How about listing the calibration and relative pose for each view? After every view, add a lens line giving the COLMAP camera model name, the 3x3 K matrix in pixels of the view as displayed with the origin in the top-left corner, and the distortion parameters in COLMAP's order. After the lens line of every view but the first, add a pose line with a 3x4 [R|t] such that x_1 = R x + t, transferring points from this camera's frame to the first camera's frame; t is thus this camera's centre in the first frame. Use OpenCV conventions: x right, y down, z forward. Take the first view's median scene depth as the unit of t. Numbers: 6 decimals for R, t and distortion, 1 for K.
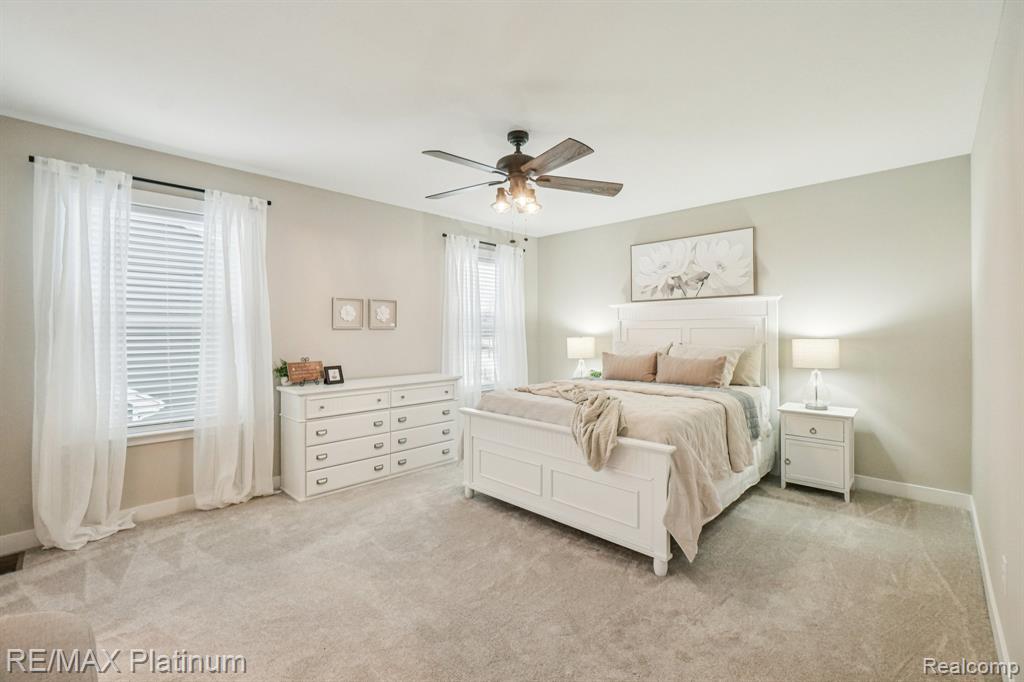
lens RADIAL K [[444.8, 0, 512.0], [0, 444.8, 332.0], [0, 0, 1]] dist [-0.003759, 0.001992]
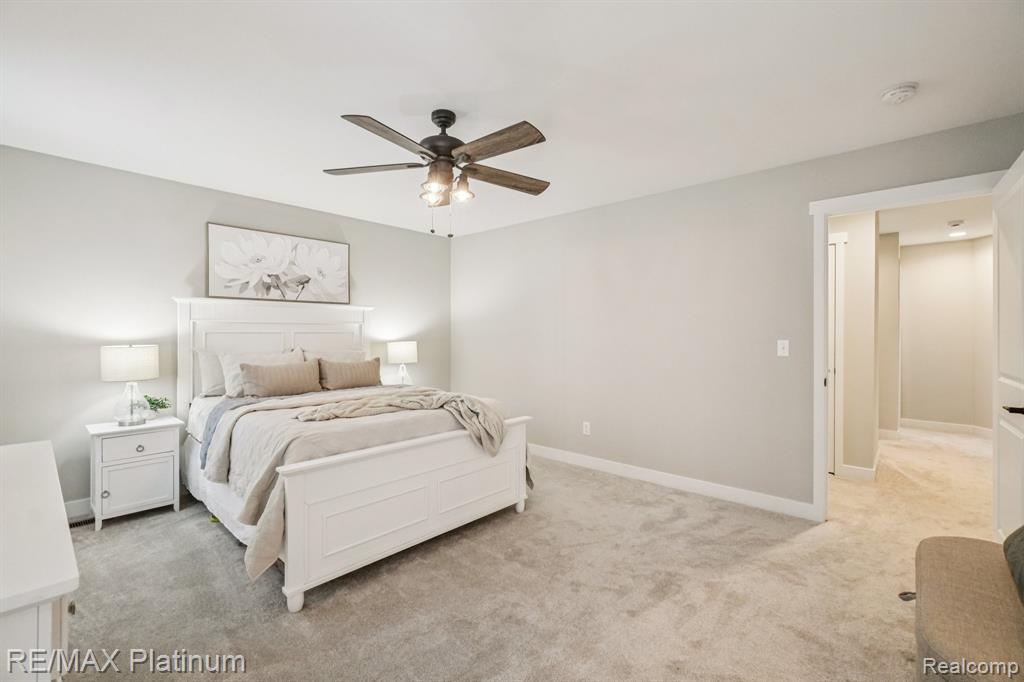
lens RADIAL K [[444.8, 0, 522.4], [0, 444.8, 334.8], [0, 0, 1]] dist [-0.003759, 0.001992]
pose [[-0.052344, 0.006097, 0.998610, -0.549234], [0.006007, 0.999965, -0.005790, 0.003320], [-0.998611, 0.005695, -0.052379, 0.558099]]
